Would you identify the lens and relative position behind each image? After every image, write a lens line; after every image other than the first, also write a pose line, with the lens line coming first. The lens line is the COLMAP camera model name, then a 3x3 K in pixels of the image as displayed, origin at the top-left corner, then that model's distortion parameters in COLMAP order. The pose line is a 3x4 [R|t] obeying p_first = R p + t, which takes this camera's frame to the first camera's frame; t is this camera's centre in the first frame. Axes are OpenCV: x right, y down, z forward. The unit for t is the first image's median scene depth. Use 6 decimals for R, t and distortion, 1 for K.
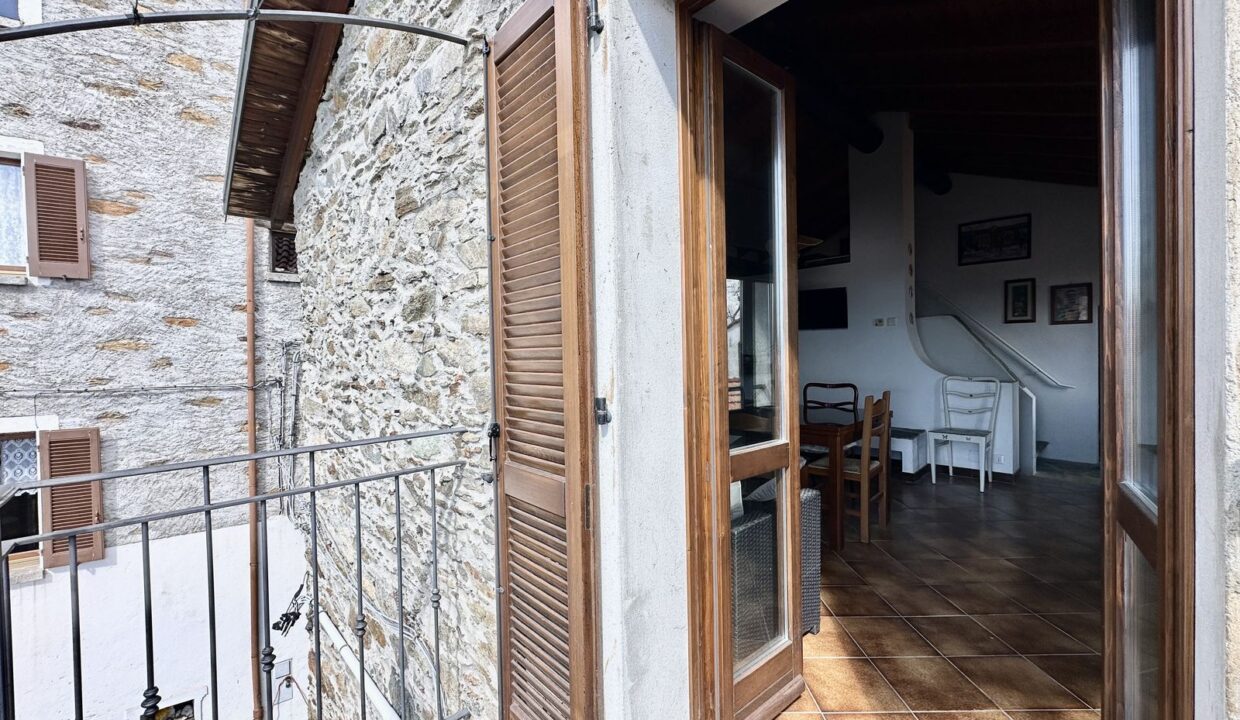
lens RADIAL K [[493.2, 0, 620.0], [0, 493.2, 360.0], [0, 0, 1]] dist [-0.001319, -0.000065]
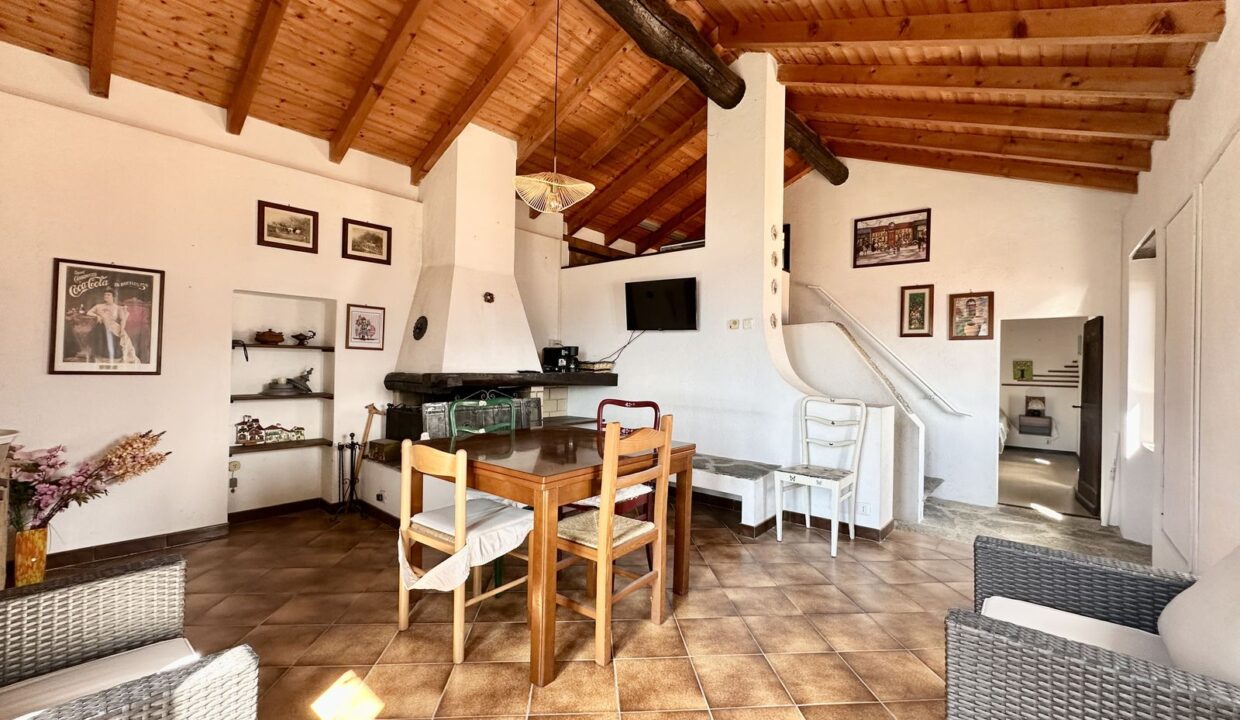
lens RADIAL K [[503.4, 0, 620.0], [0, 503.4, 360.0], [0, 0, 1]] dist [-0.000179, -0.000075]
pose [[0.994768, 0.040098, 0.093965, 0.259761], [-0.037901, 0.998967, -0.025060, 0.006244], [-0.094873, 0.021367, 0.995260, 0.216755]]
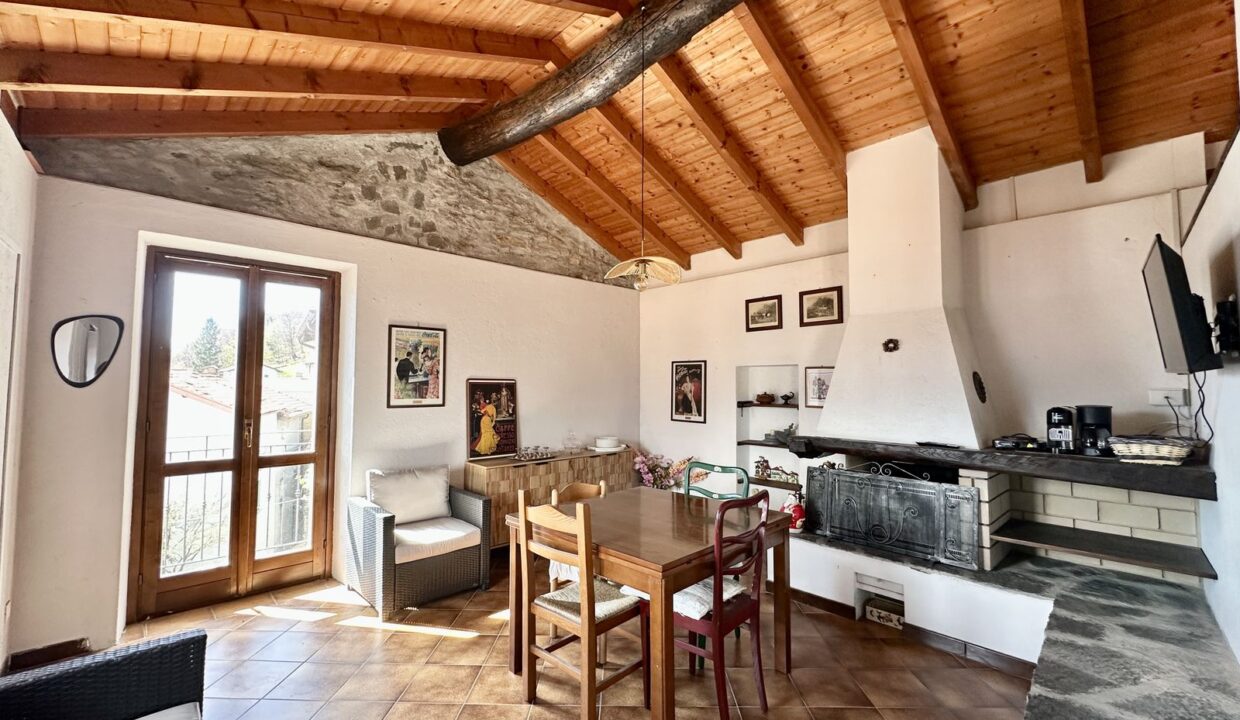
lens RADIAL K [[493.2, 0, 620.0], [0, 493.2, 360.0], [0, 0, 1]] dist [-0.001319, -0.000065]
pose [[0.017678, -0.032095, -0.999328, 0.679504], [-0.018353, 0.999306, -0.032419, -0.052287], [0.999675, 0.018914, 0.017077, 0.623069]]
